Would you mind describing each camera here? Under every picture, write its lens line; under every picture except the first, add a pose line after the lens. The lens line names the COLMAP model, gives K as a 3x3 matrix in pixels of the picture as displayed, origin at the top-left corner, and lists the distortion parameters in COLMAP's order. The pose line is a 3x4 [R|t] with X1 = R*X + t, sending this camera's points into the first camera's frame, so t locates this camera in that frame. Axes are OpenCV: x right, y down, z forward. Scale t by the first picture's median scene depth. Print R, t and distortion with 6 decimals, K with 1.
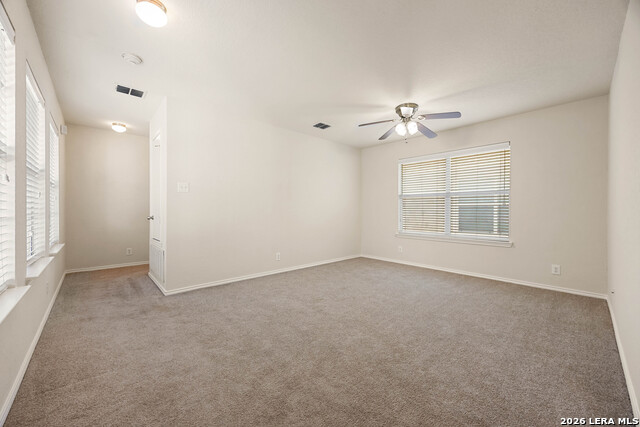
lens RADIAL K [[247.2, 0, 320.9], [0, 247.2, 211.8], [0, 0, 1]] dist [-0.004692, 0.000319]
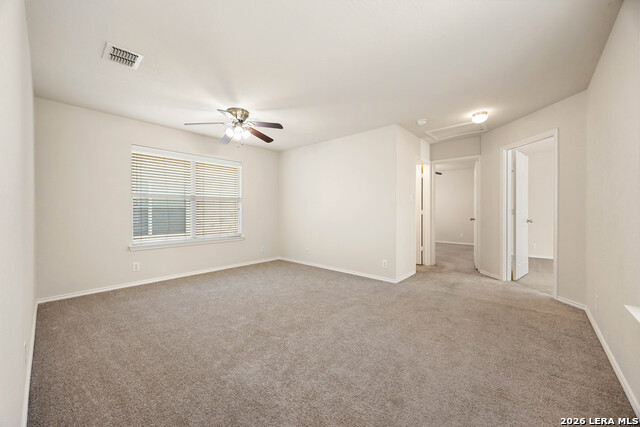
lens RADIAL K [[247.2, 0, 320.7], [0, 247.2, 212.0], [0, 0, 1]] dist [-0.004692, 0.000319]
pose [[-0.100182, -0.008290, 0.994935, -0.642789], [0.006262, 0.999940, 0.008963, -0.020970], [-0.994949, 0.007128, -0.100124, 0.715561]]
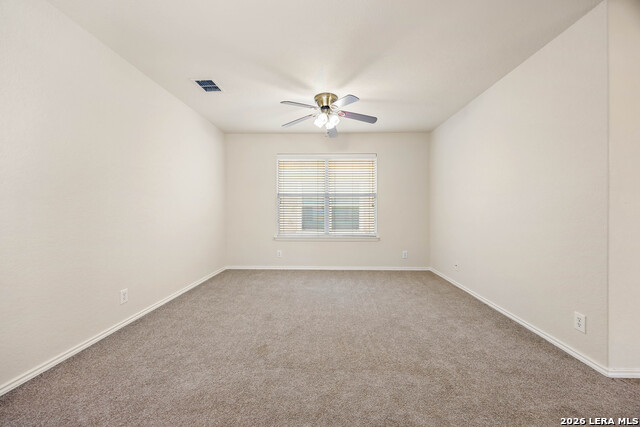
lens RADIAL K [[247.2, 0, 323.4], [0, 247.2, 210.4], [0, 0, 1]] dist [-0.004692, 0.000319]
pose [[0.693788, -0.001786, 0.720177, -0.297236], [0.004847, 0.999986, -0.002190, -0.005058], [-0.720163, 0.005010, 0.693787, 0.348895]]
